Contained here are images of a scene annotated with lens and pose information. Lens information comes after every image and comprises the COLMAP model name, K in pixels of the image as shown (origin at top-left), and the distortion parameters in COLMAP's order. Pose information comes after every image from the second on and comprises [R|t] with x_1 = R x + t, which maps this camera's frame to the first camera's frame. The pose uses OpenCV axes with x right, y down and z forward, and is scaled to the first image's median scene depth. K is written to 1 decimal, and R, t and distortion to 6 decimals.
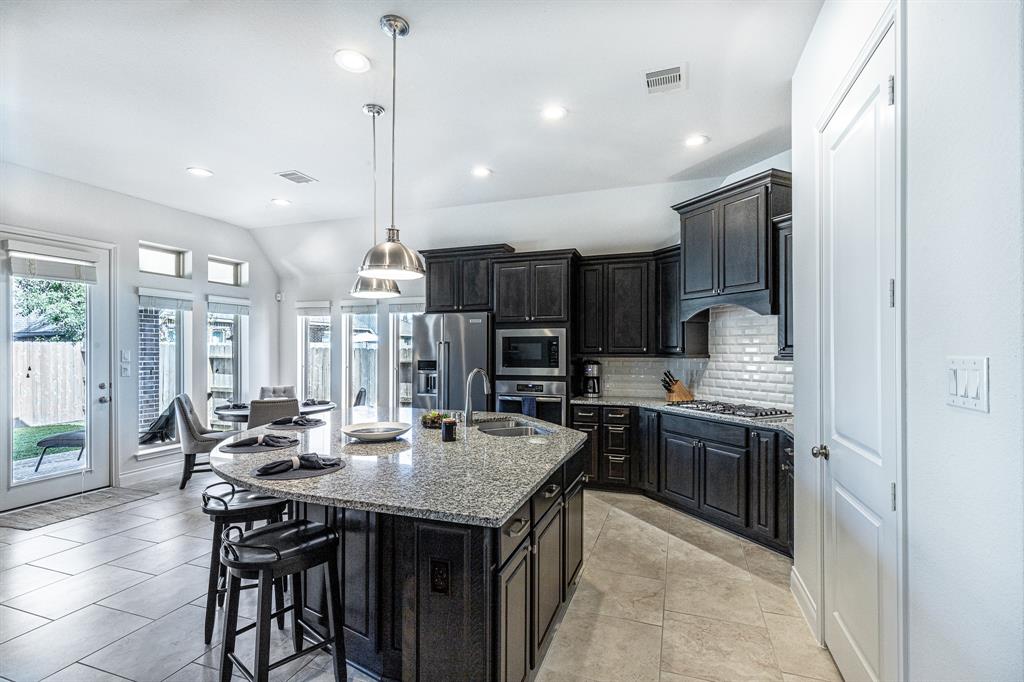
lens RADIAL K [[471.8, 0, 512.4], [0, 471.8, 349.9], [0, 0, 1]] dist [0.002248, -0.000584]
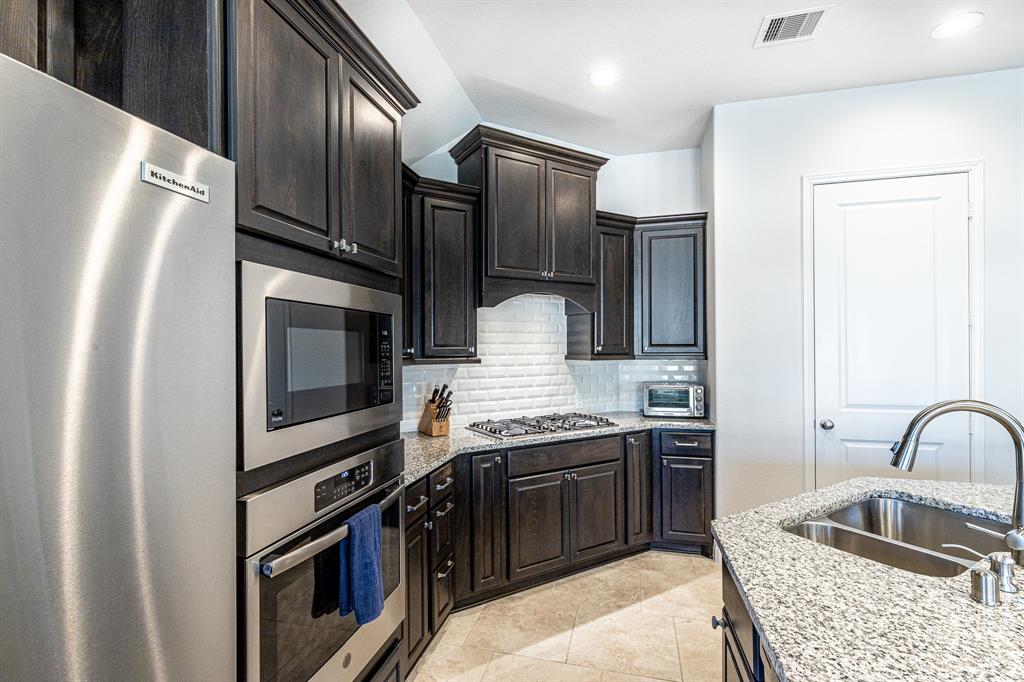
lens RADIAL K [[468.7, 0, 513.2], [0, 468.7, 346.3], [0, 0, 1]] dist [0.000677, -0.000129]
pose [[-0.100804, 0.003939, 0.994899, -0.266835], [0.005752, 0.999978, -0.003377, -0.002975], [-0.994890, 0.005382, -0.100824, 0.934412]]
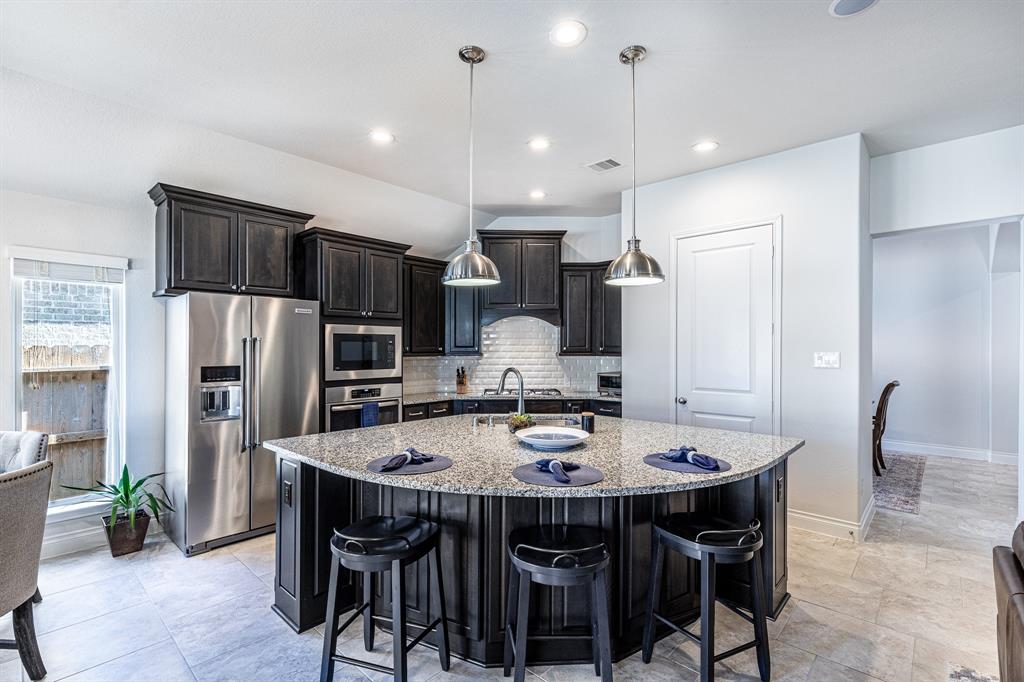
lens RADIAL K [[471.8, 0, 512.4], [0, 471.8, 349.9], [0, 0, 1]] dist [0.002248, -0.000584]
pose [[0.383656, -0.003675, 0.923469, -0.671837], [-0.000322, 0.999991, 0.004113, -0.002825], [-0.923476, -0.001875, 0.383651, 0.420314]]
